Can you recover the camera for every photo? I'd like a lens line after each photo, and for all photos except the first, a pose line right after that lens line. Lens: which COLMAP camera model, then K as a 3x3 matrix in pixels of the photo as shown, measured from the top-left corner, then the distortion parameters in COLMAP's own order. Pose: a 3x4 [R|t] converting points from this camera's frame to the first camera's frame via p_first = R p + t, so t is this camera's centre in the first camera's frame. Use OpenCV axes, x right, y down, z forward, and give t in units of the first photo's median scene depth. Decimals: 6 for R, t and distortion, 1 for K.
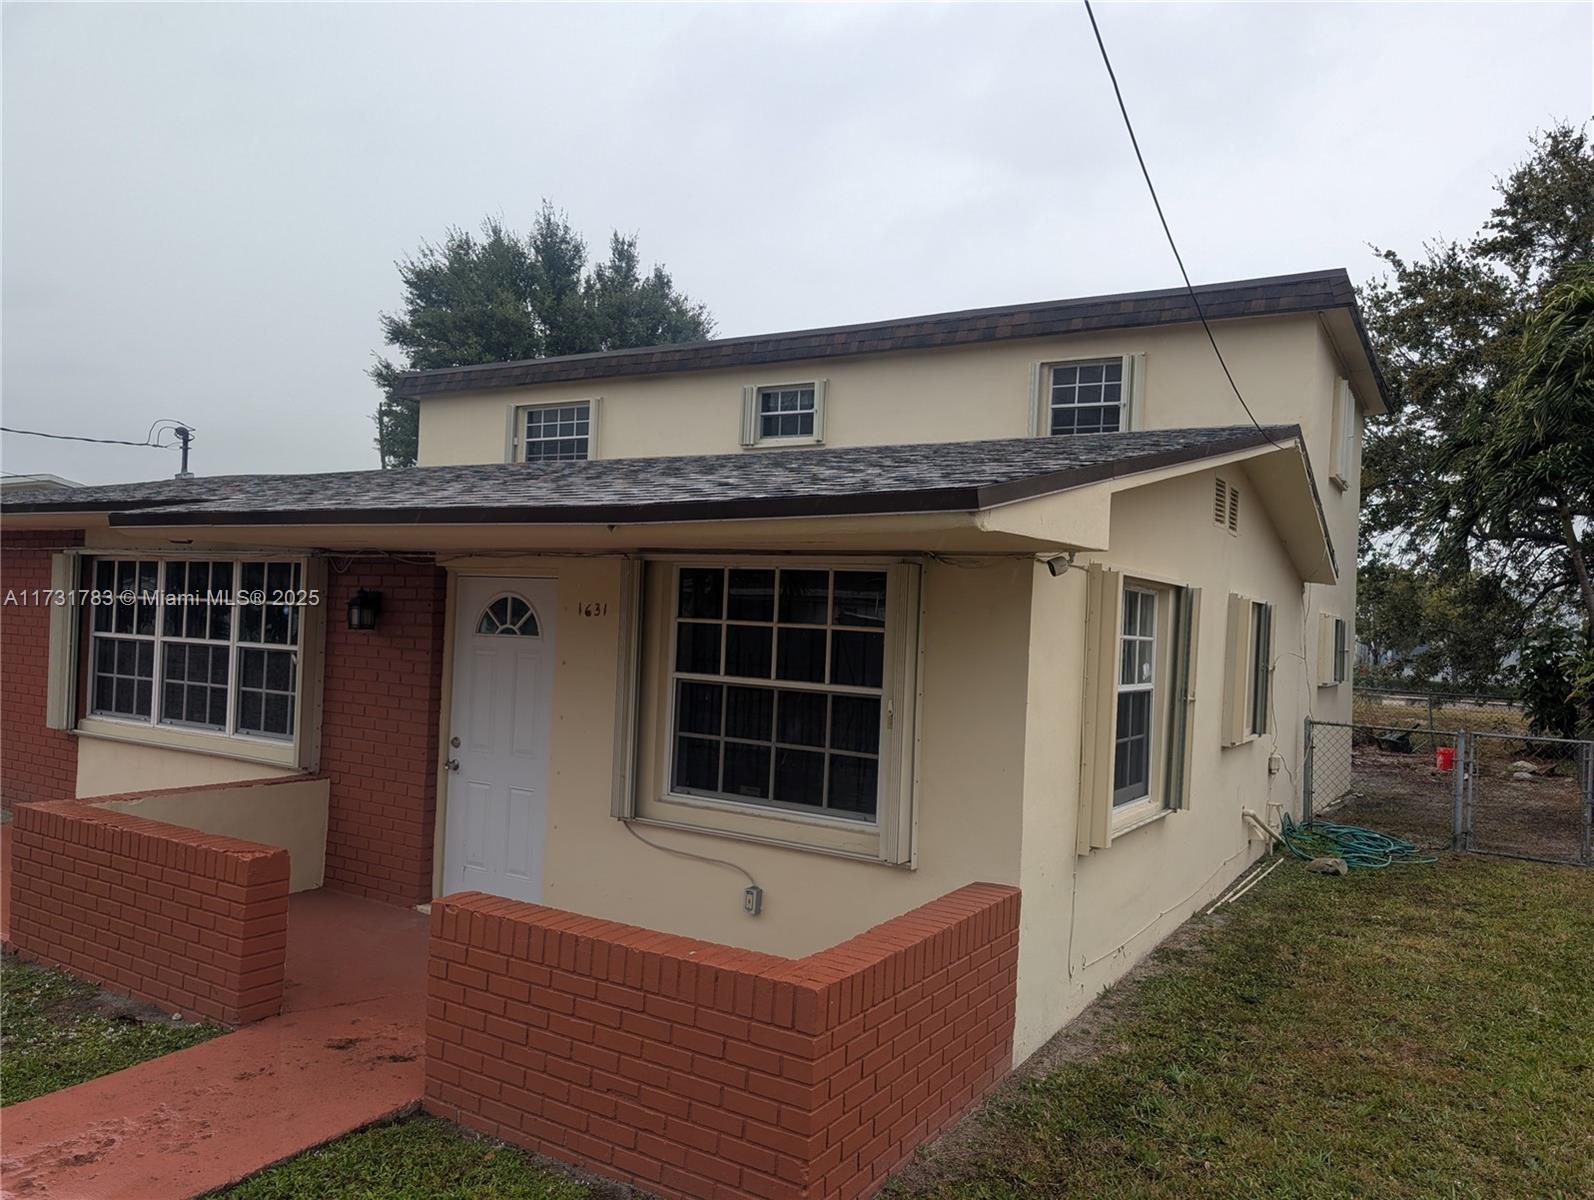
lens RADIAL K [[1152.4, 0, 810.3], [0, 1152.4, 612.5], [0, 0, 1]] dist [0.024856, -0.021753]
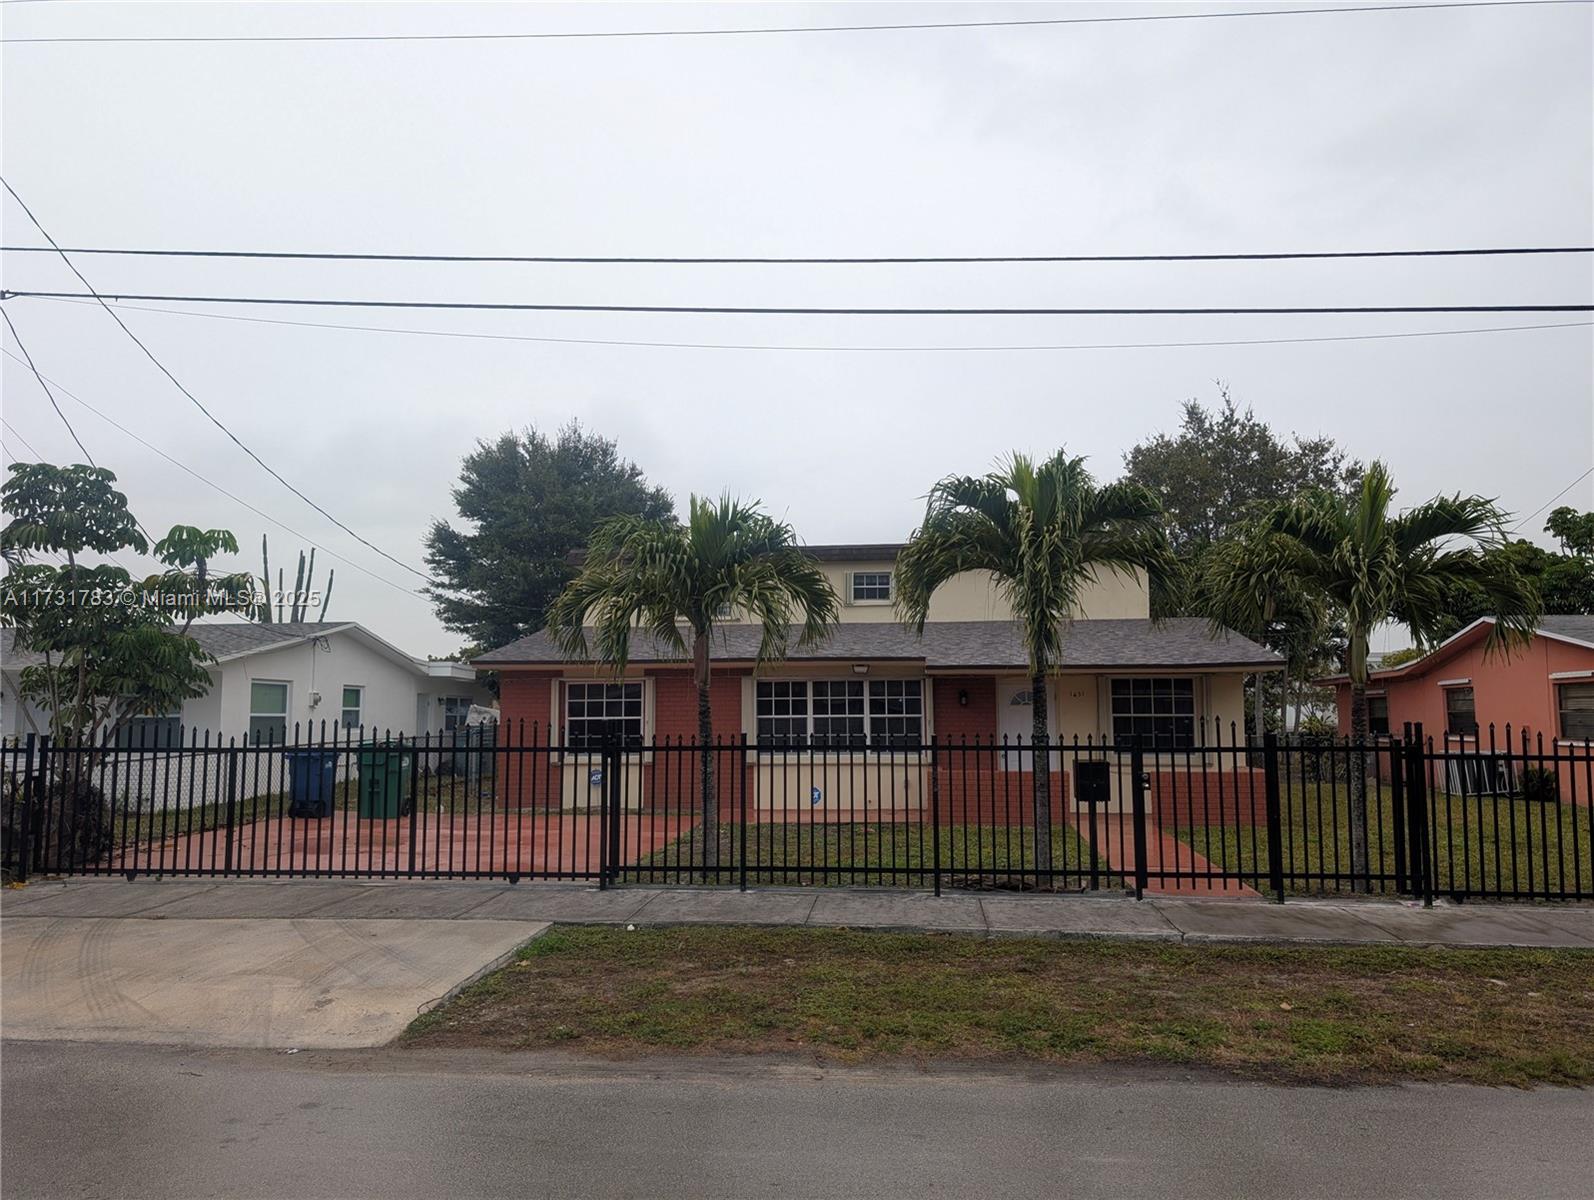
lens RADIAL K [[1152.4, 0, 792.1], [0, 1152.4, 606.5], [0, 0, 1]] dist [0.024856, -0.021753]
pose [[0.908944, -0.005465, 0.416882, -1.547763], [0.039025, 0.996639, -0.072024, -0.030528], [-0.415087, 0.081734, 0.906103, -1.022123]]
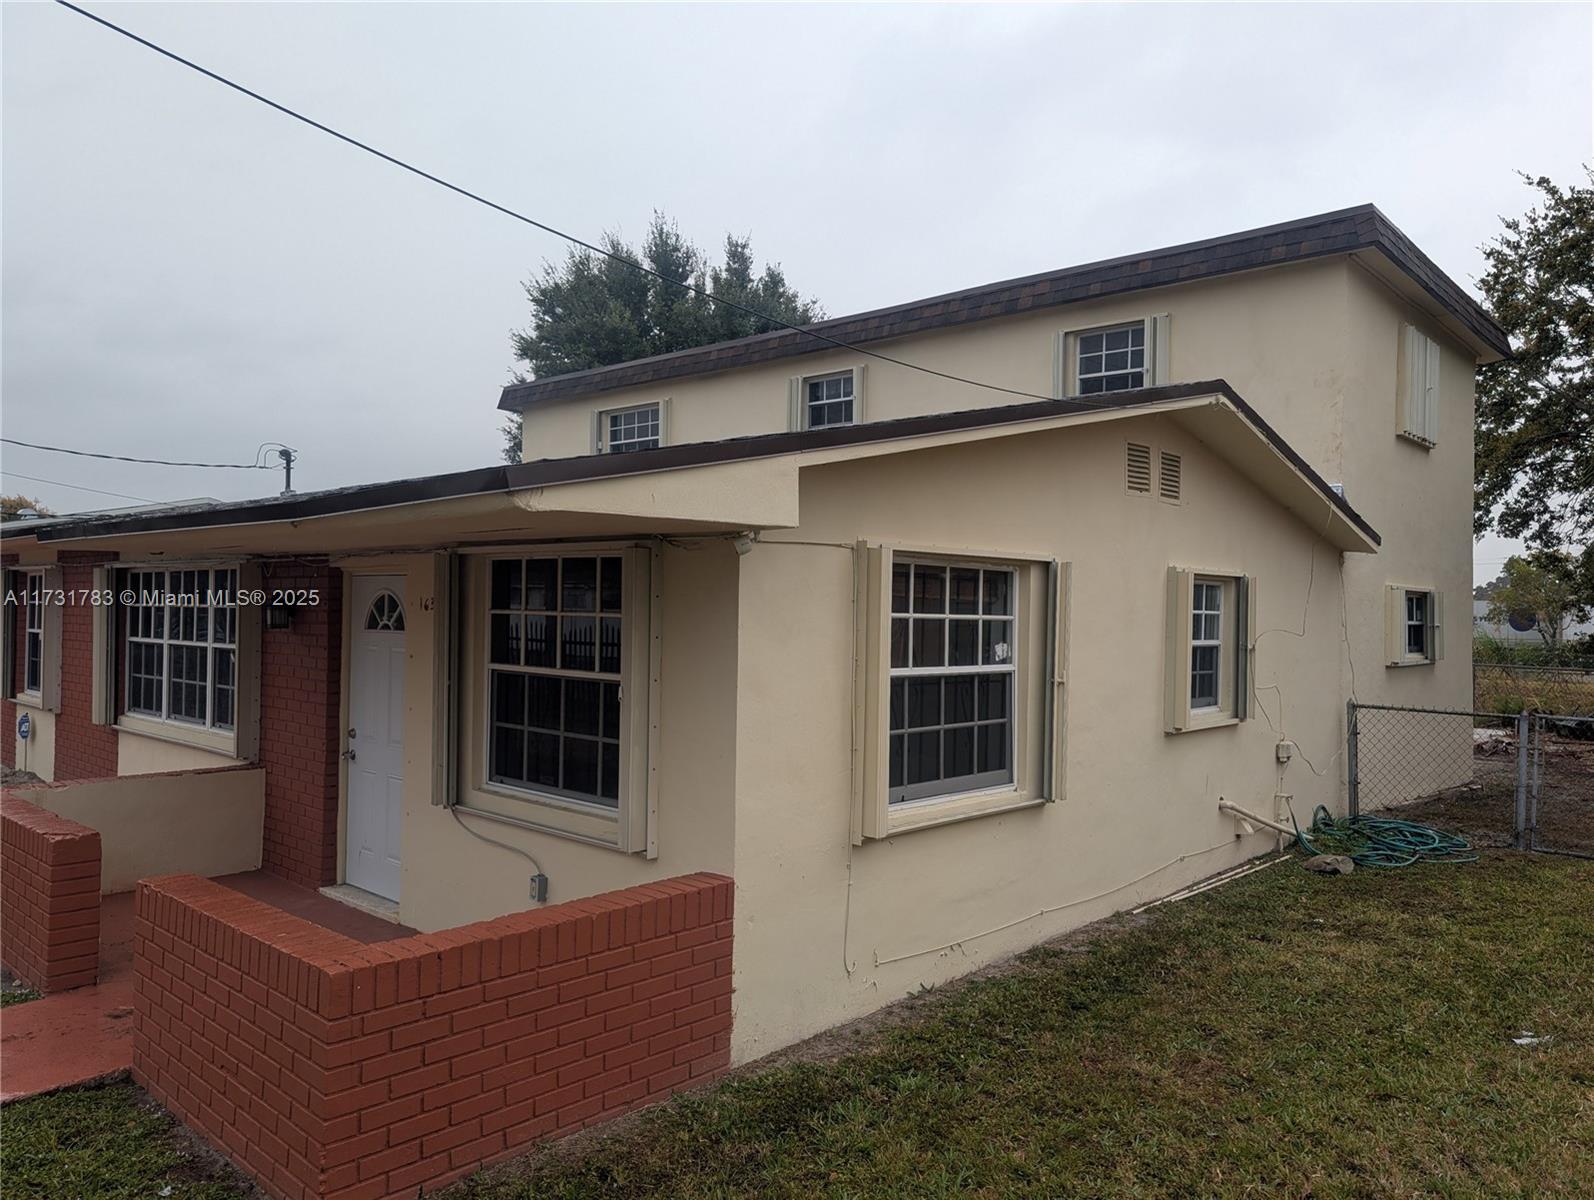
lens RADIAL K [[1152.4, 0, 813.1], [0, 1152.4, 591.0], [0, 0, 1]] dist [0.024856, -0.021753]
pose [[0.980634, -0.031218, -0.193347, 0.263652], [0.028918, 0.999474, -0.014708, 0.008456], [0.193705, 0.008832, 0.981020, 0.037688]]
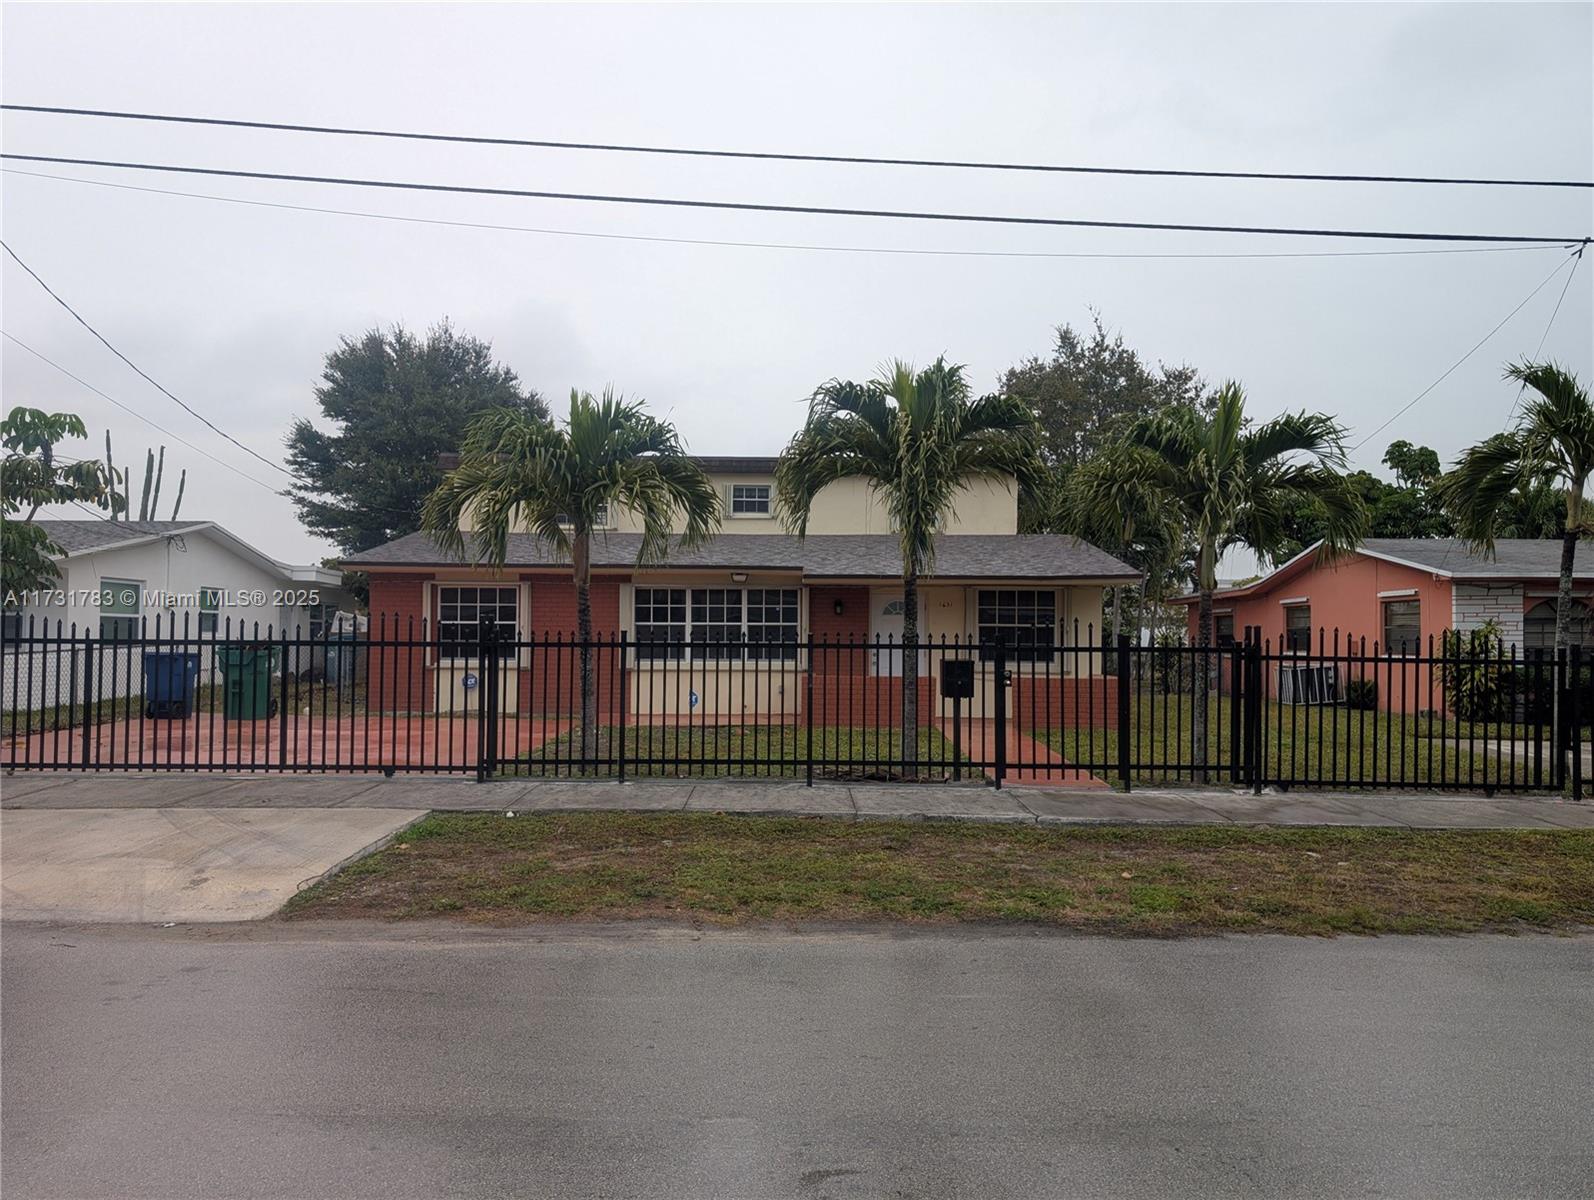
lens RADIAL K [[1152.4, 0, 785.2], [0, 1152.4, 608.4], [0, 0, 1]] dist [0.024856, -0.021753]
pose [[0.862043, -0.022216, 0.506347, -1.562545], [0.024430, 0.999699, 0.002270, -0.007257], [-0.506245, 0.010414, 0.862327, -1.038000]]
